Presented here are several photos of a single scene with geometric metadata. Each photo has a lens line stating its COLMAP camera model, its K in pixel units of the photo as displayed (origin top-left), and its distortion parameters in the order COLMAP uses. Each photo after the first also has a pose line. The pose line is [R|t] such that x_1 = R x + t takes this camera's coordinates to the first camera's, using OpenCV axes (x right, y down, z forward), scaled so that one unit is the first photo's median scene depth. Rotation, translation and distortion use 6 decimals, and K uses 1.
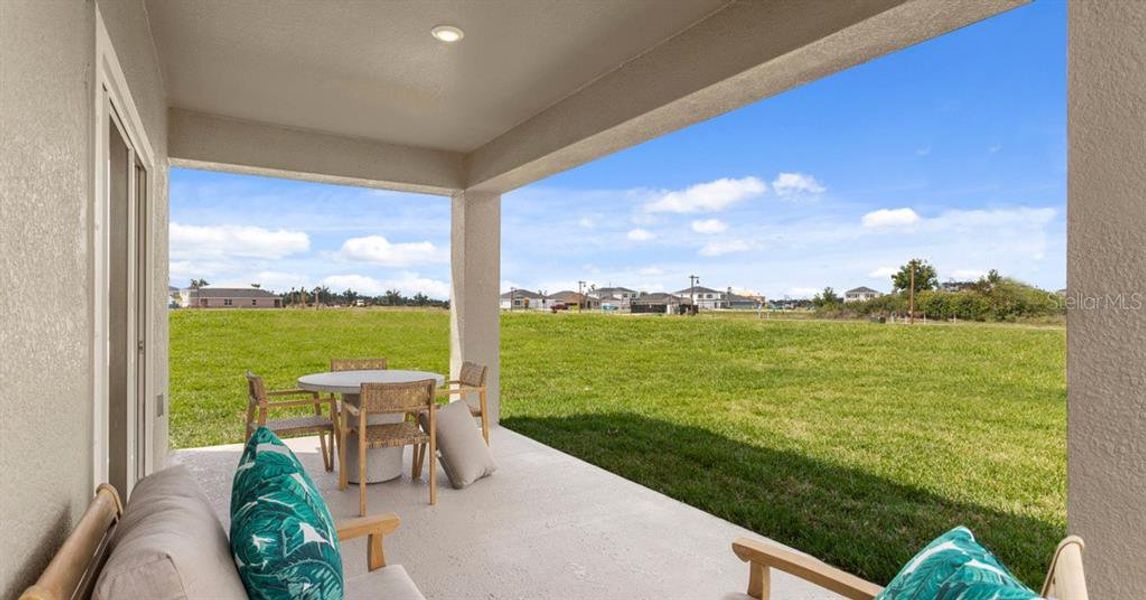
lens RADIAL K [[573.0, 0, 576.6], [0, 573.0, 300.6], [0, 0, 1]] dist [-0.005253, 0.000054]
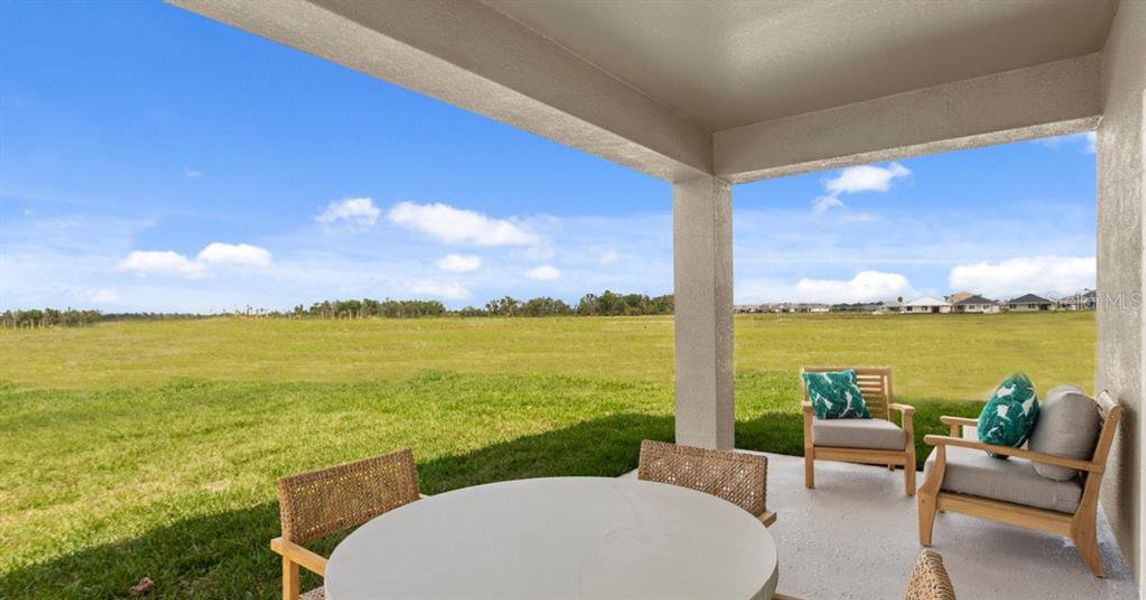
lens RADIAL K [[573.0, 0, 576.6], [0, 573.0, 300.6], [0, 0, 1]] dist [-0.005253, 0.000054]
pose [[-0.339157, 0.021943, 0.940474, -0.864225], [0.011504, 0.999750, -0.019177, 0.014055], [-0.940659, 0.004315, -0.339325, 1.419924]]
